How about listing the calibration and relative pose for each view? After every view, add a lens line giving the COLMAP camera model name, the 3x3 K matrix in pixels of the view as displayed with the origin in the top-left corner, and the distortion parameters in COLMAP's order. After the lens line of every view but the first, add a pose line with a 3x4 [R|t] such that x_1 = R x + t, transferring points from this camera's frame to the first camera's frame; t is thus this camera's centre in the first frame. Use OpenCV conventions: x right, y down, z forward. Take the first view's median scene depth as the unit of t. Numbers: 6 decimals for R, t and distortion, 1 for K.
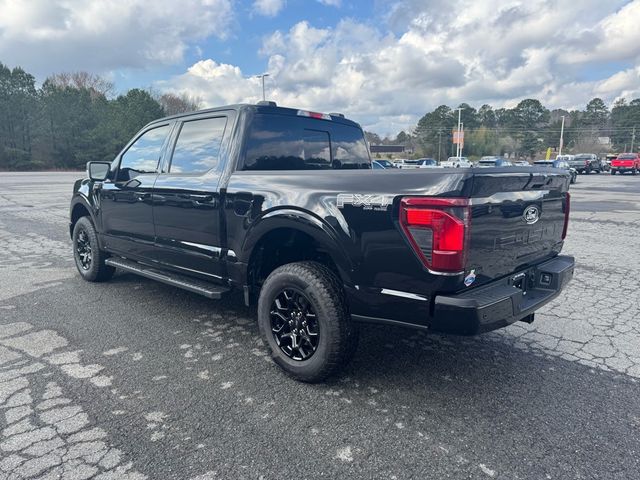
lens RADIAL K [[453.9, 0, 320.9], [0, 453.9, 230.8], [0, 0, 1]] dist [0.031462, -0.038699]
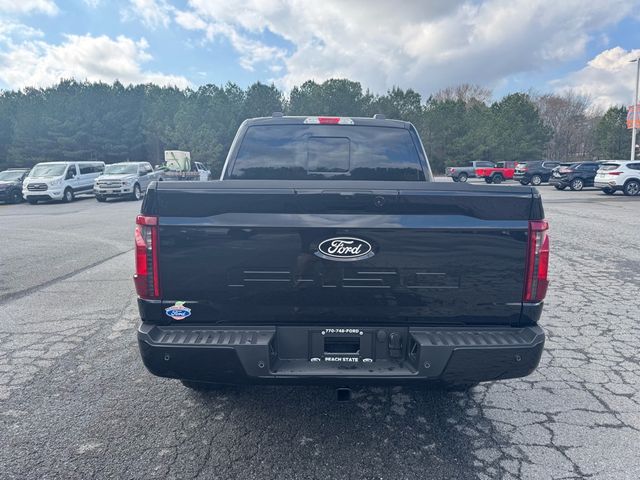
lens RADIAL K [[453.9, 0, 319.7], [0, 453.9, 224.4], [0, 0, 1]] dist [0.031462, -0.038699]
pose [[0.703439, 0.073280, -0.706967, 0.730394], [-0.089310, 0.995900, 0.014365, -0.062406], [0.705122, 0.053035, 0.707100, 0.373013]]
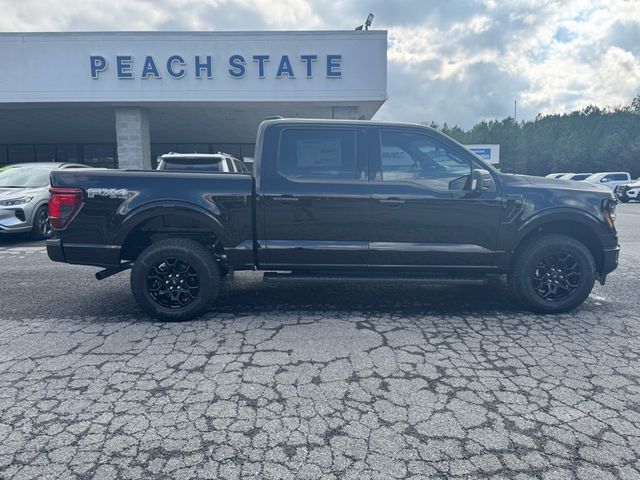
lens RADIAL K [[453.9, 0, 319.2], [0, 453.9, 239.1], [0, 0, 1]] dist [0.031462, -0.038699]
pose [[-0.695040, 0.091787, -0.713089, 0.882581], [-0.106983, 0.967573, 0.228819, -0.291448], [0.710967, 0.235326, -0.662682, 2.236576]]
